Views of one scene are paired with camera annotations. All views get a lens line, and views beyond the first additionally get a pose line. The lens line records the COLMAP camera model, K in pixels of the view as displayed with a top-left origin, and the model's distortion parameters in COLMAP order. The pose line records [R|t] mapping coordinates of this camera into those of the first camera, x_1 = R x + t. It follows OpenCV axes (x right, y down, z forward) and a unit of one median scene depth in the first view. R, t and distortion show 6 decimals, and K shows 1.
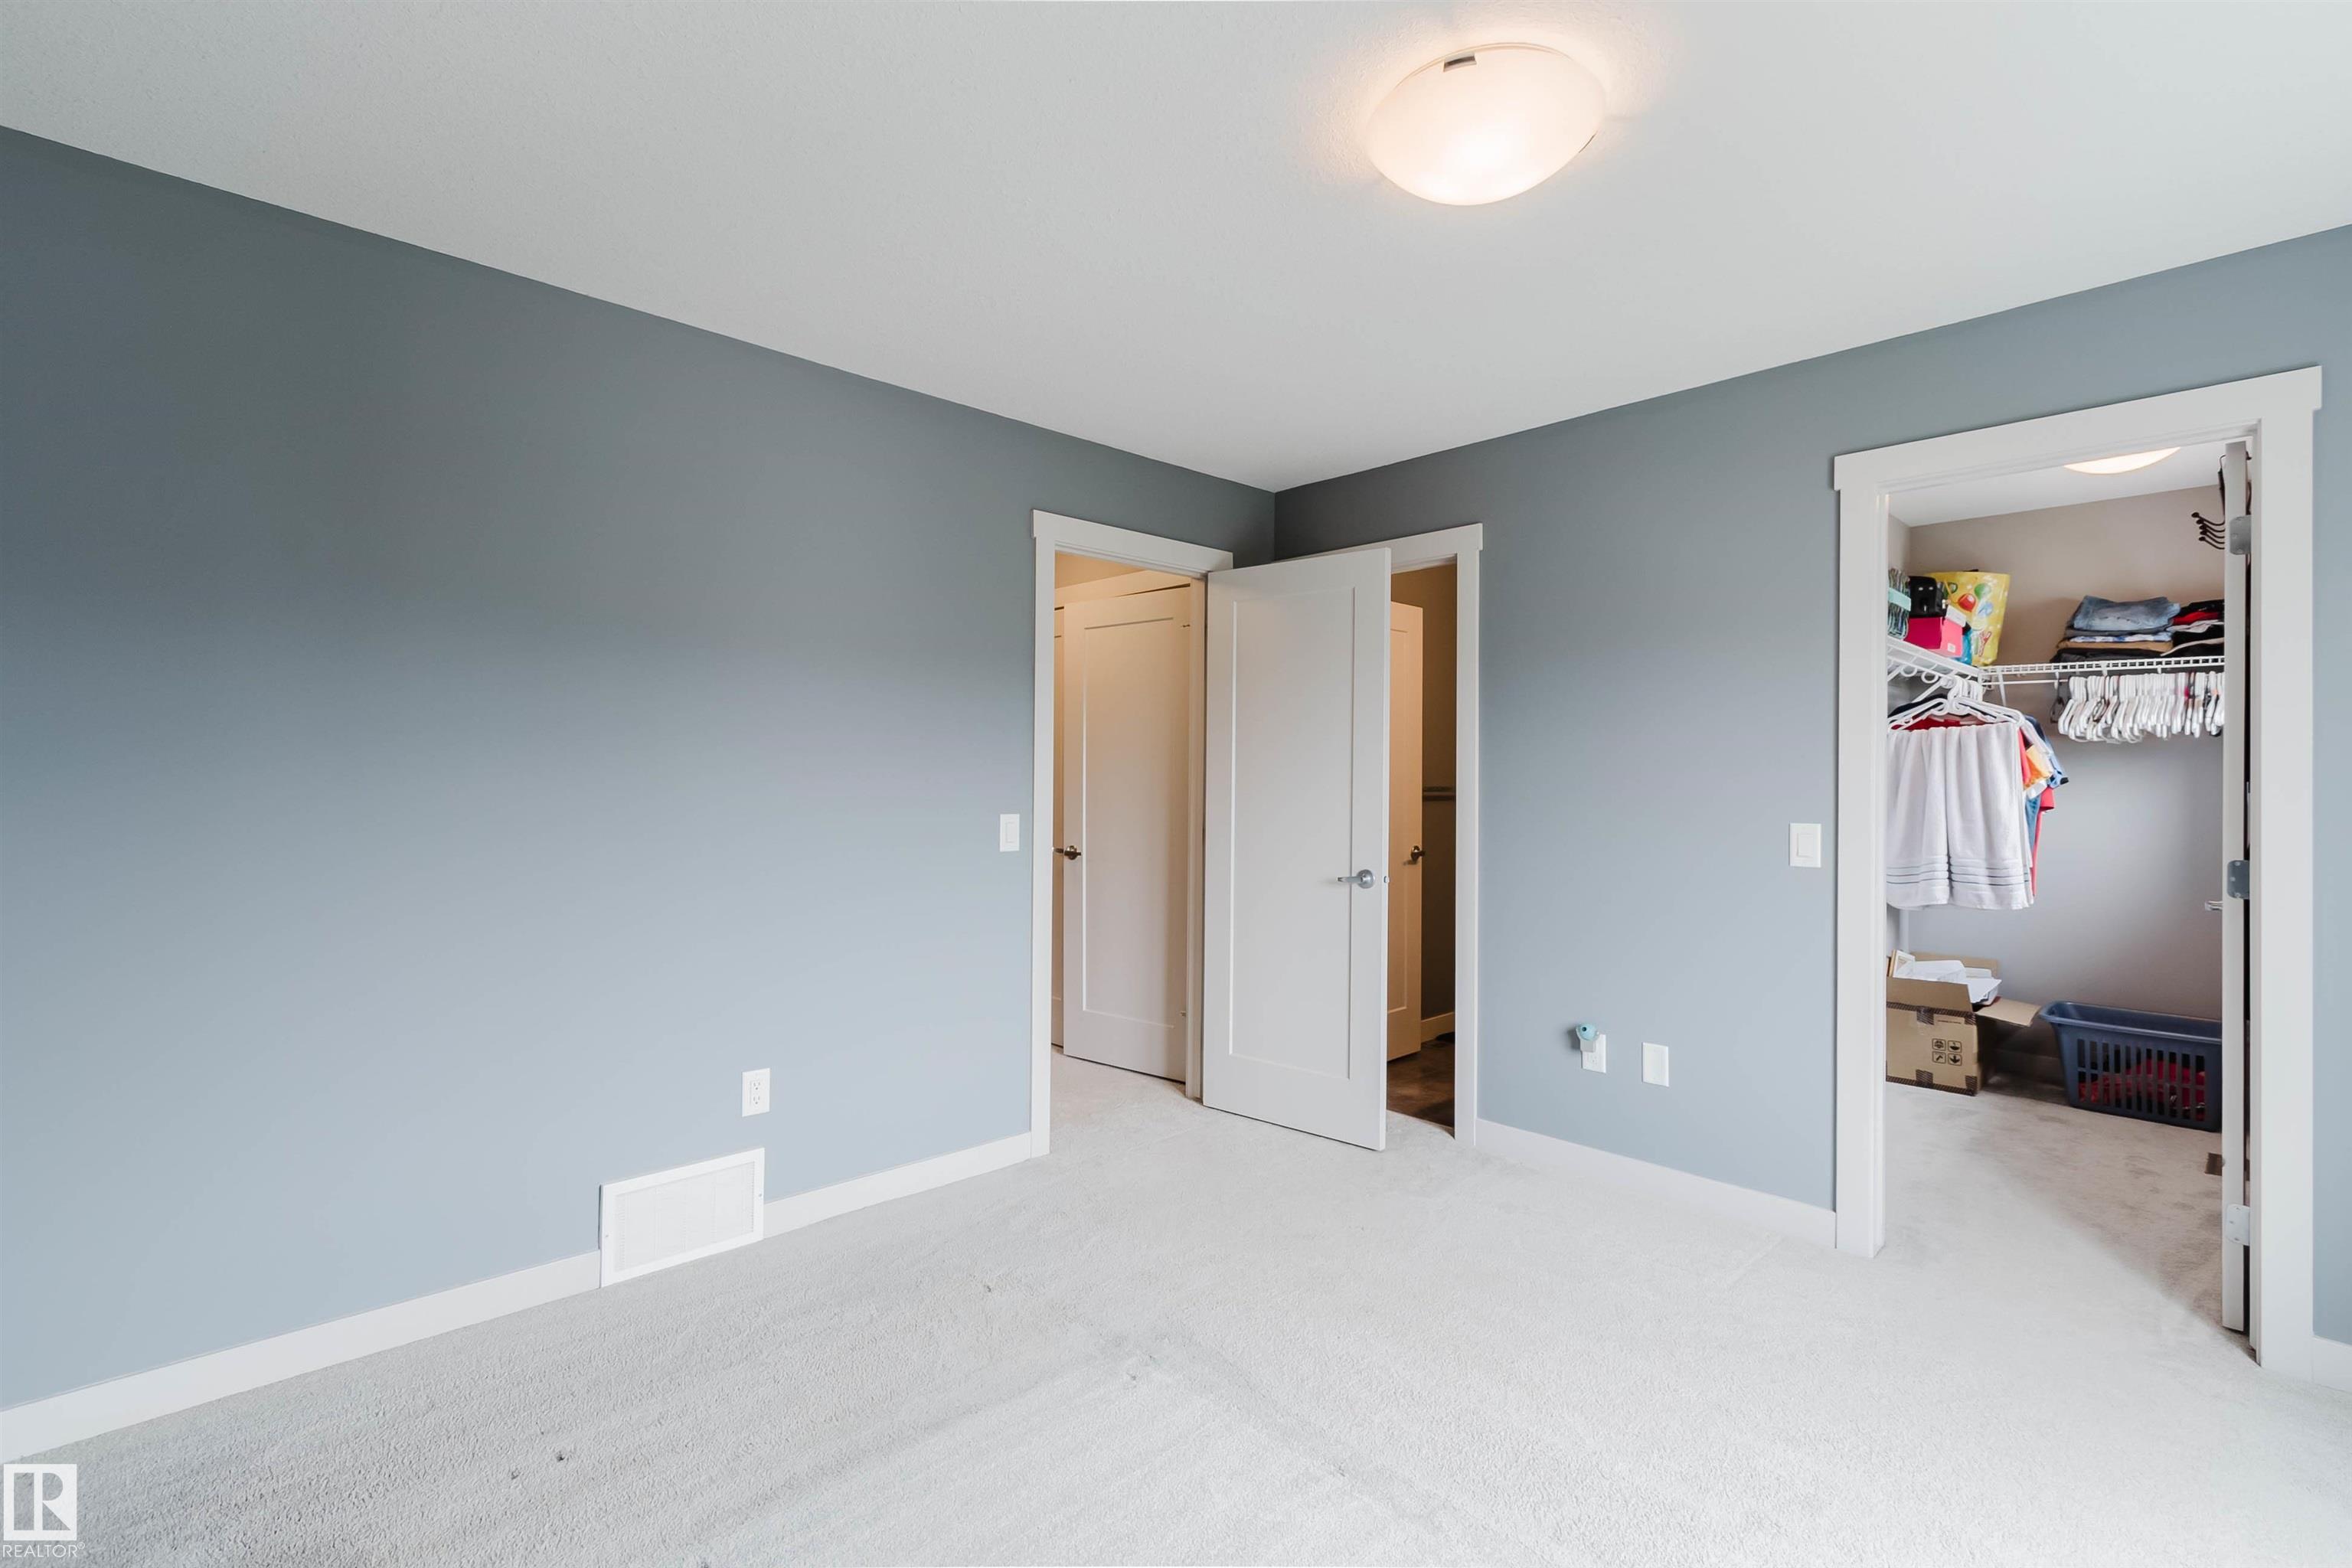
lens RADIAL K [[1064.5, 0, 1184.0], [0, 1064.5, 771.5], [0, 0, 1]] dist [0.003222, 0.000595]
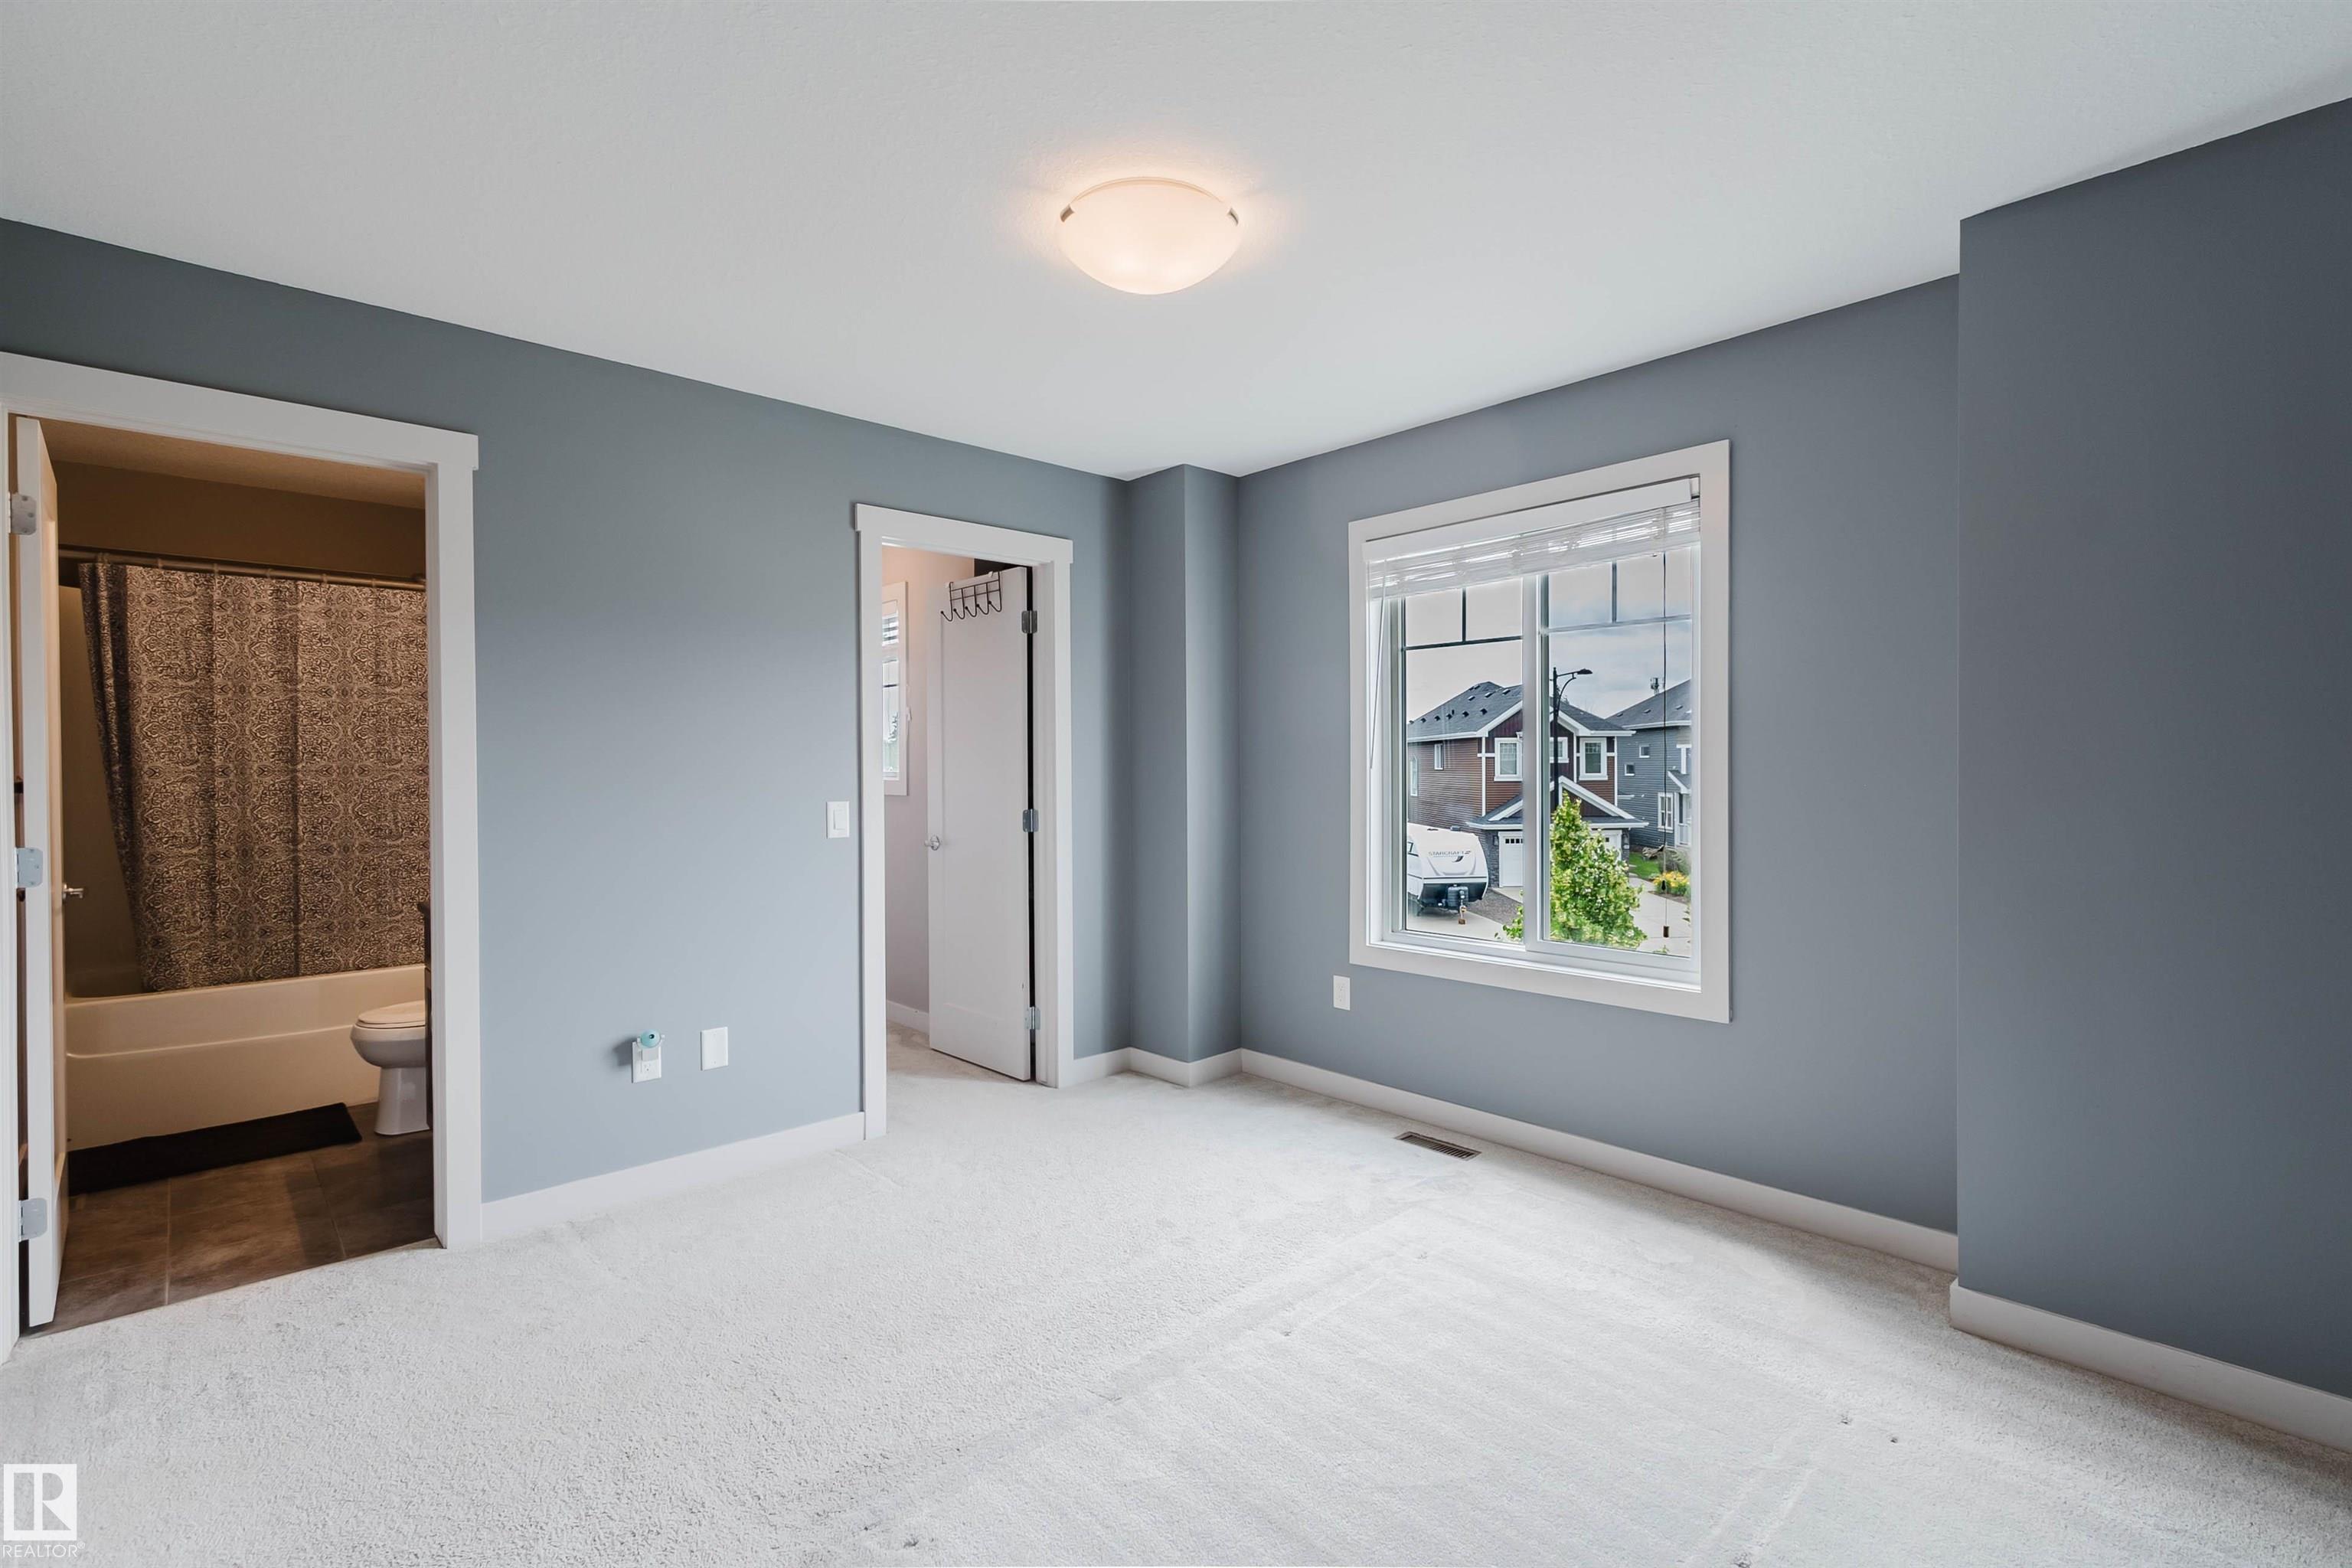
lens RADIAL K [[1074.1, 0, 1153.4], [0, 1074.1, 777.5], [0, 0, 1]] dist [0.001627, 0.000113]
pose [[0.014971, -0.016630, 0.999750, -0.566368], [-0.000391, 0.999862, 0.016638, 0.001292], [-0.999888, -0.000640, 0.014963, 0.570942]]
